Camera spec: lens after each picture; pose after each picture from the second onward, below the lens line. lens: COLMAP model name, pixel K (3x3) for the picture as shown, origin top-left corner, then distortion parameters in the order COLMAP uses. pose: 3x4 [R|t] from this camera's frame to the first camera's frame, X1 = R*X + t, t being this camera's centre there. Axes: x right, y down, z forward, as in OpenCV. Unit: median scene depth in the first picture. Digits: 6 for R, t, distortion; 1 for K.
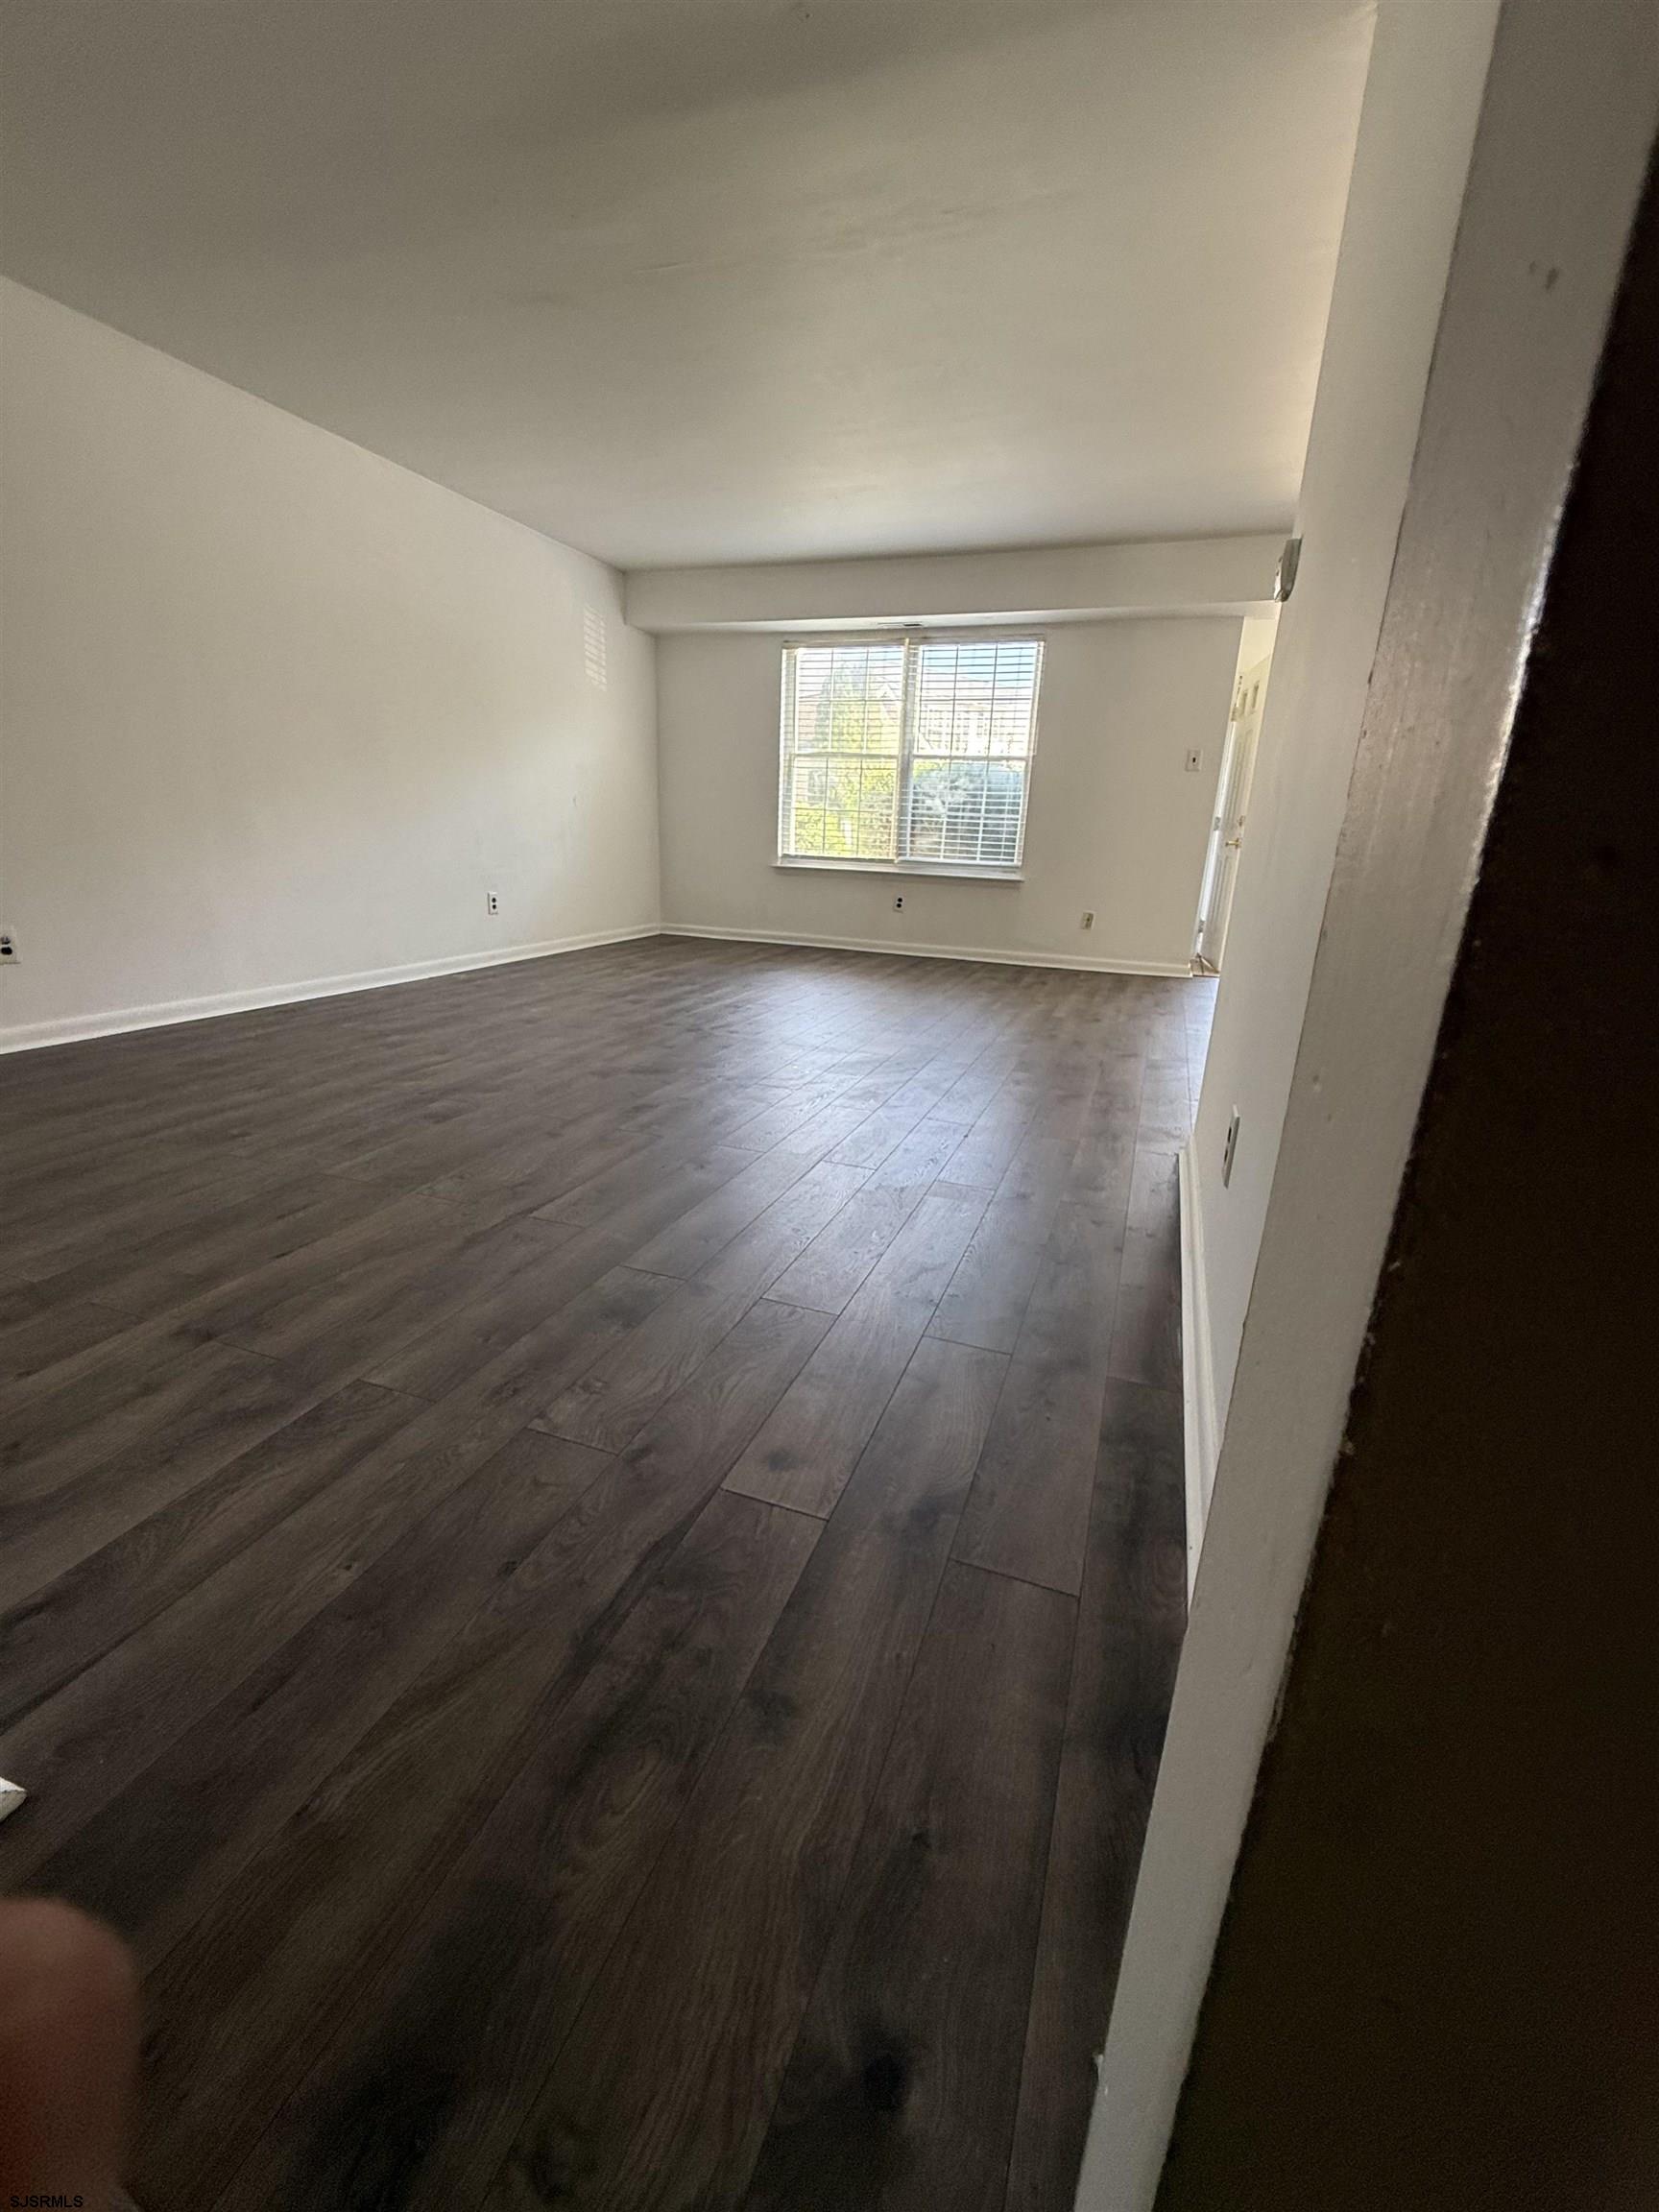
lens RADIAL K [[886.8, 0, 831.6], [0, 886.8, 1115.8], [0, 0, 1]] dist [0.000552, 0.000110]
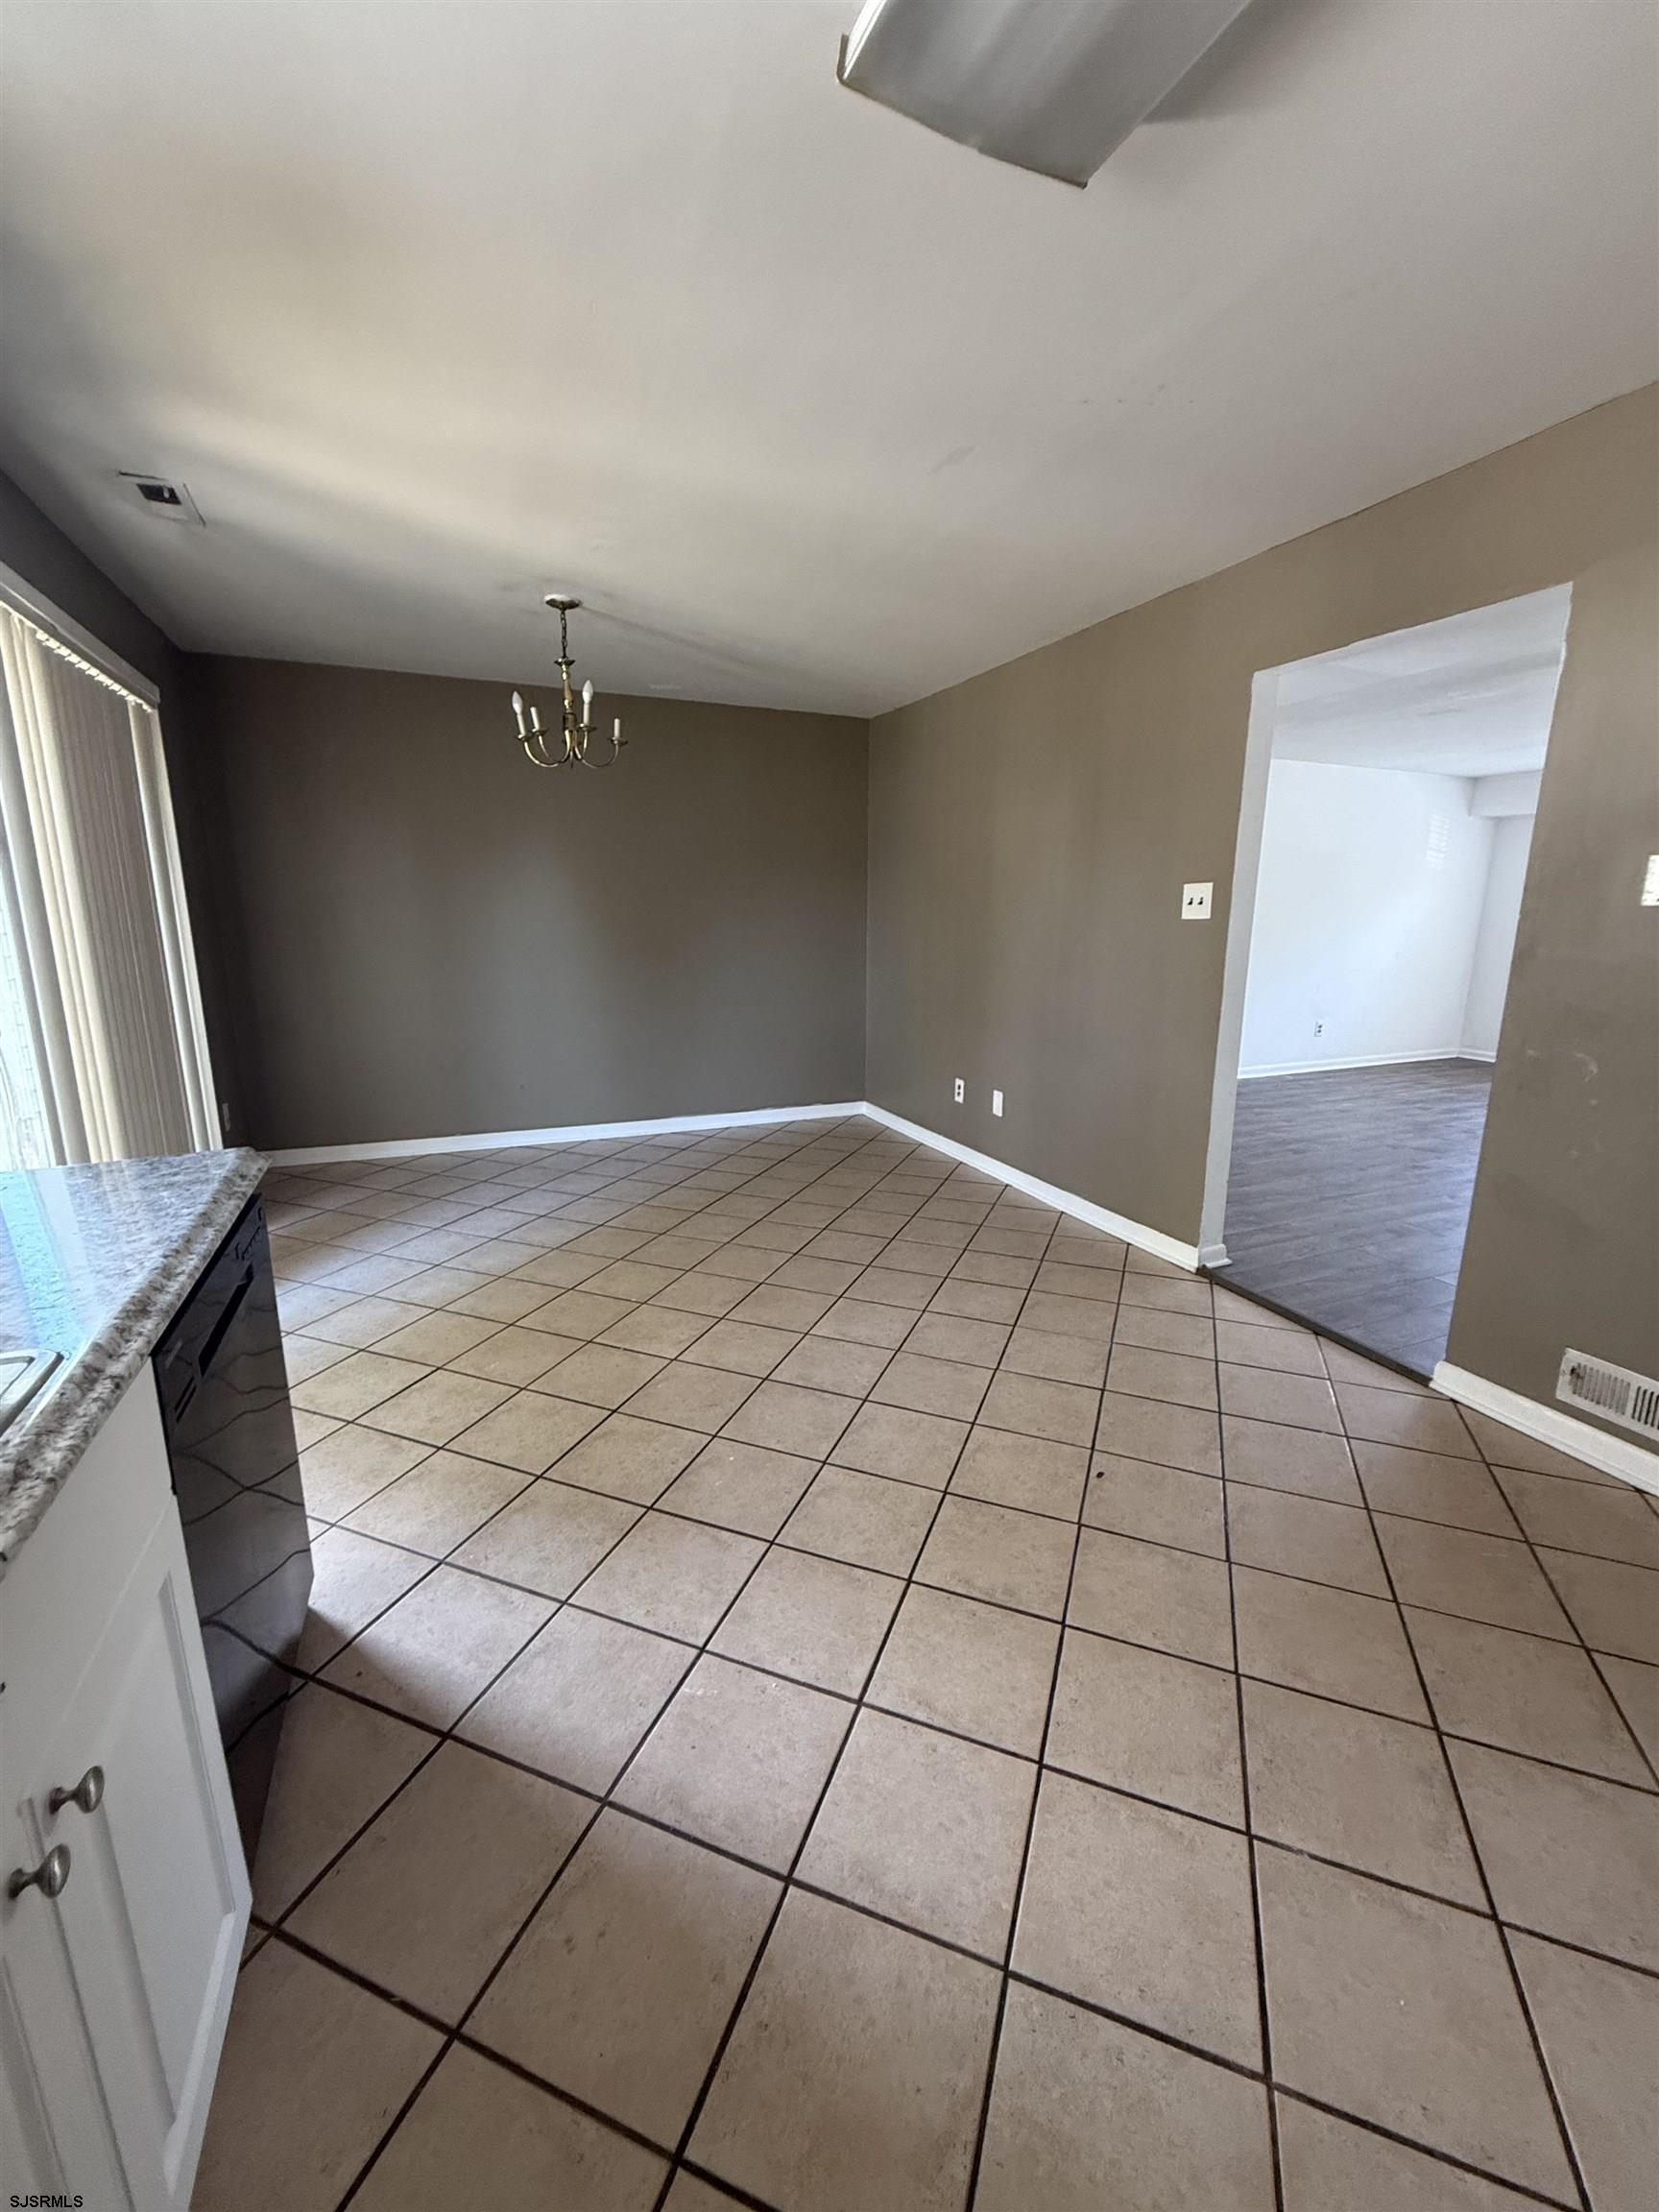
lens RADIAL K [[886.8, 0, 827.7], [0, 886.8, 1101.6], [0, 0, 1]] dist [0.000552, 0.000110]
pose [[0.687695, 0.125301, -0.715105, 0.142102], [-0.207499, 0.977828, -0.028210, 0.102425], [0.695715, 0.167784, 0.698447, -0.682602]]
